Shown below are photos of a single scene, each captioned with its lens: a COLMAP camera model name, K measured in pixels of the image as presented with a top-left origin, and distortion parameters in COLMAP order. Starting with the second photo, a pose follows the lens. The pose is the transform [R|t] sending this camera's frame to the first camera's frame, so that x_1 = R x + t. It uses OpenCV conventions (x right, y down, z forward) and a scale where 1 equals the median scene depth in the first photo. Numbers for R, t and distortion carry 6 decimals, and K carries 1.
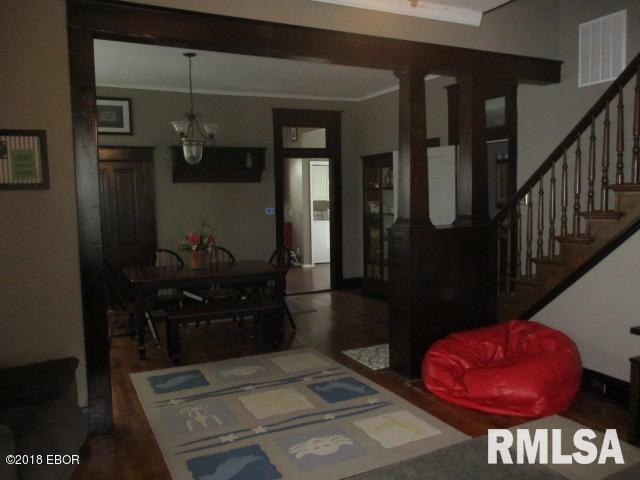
lens RADIAL K [[533.5, 0, 324.8], [0, 533.5, 237.5], [0, 0, 1]] dist [-0.026138, 0.016514]
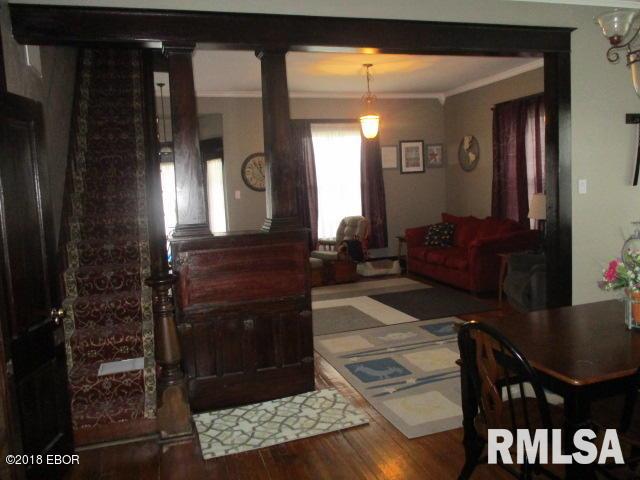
lens RADIAL K [[533.5, 0, 323.8], [0, 533.5, 238.7], [0, 0, 1]] dist [-0.026138, 0.016514]
pose [[-0.985735, 0.048648, 0.161119, -0.045775], [0.078257, 0.980016, 0.182878, -0.167201], [-0.149002, 0.192878, -0.969843, 1.953495]]
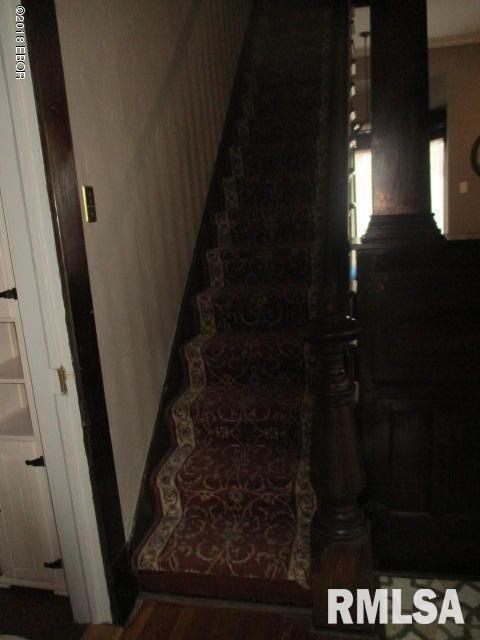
lens RADIAL K [[533.5, 0, 241.6], [0, 533.5, 322.5], [0, 0, 1]] dist [-0.026138, 0.016514]
pose [[-0.771606, -0.051565, 0.634007, 0.123865], [0.147156, 0.955201, 0.256782, -0.095521], [-0.618845, 0.291433, -0.729450, 1.560507]]
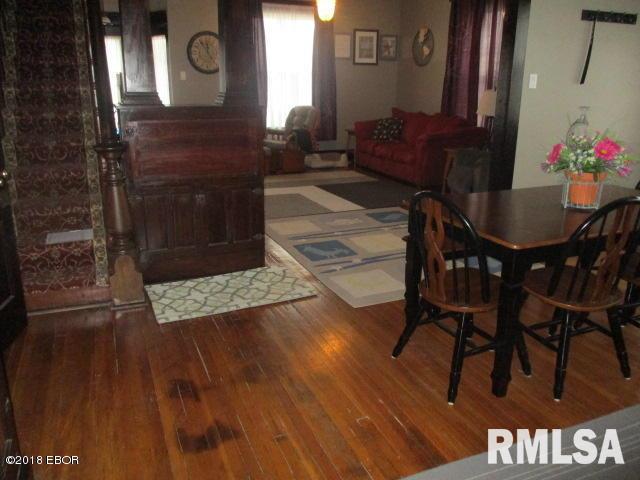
lens RADIAL K [[533.5, 0, 323.5], [0, 533.5, 239.4], [0, 0, 1]] dist [-0.026138, 0.016514]
pose [[-0.998212, -0.008602, 0.059145, -0.029834], [0.013755, 0.929958, 0.367408, -0.135972], [-0.058163, 0.367564, -0.928178, 1.973197]]
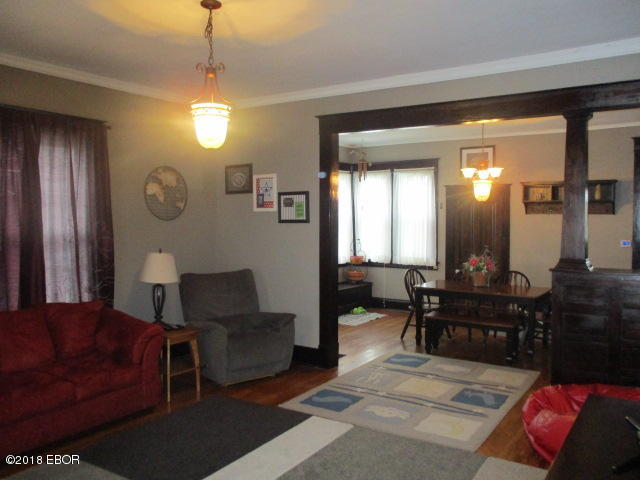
lens RADIAL K [[533.5, 0, 331.3], [0, 533.5, 237.9], [0, 0, 1]] dist [-0.026138, 0.016514]
pose [[0.508761, 0.052919, -0.859280, 0.833645], [-0.082683, 0.996499, 0.012414, -0.052482], [0.856928, 0.064732, 0.511356, 0.098260]]
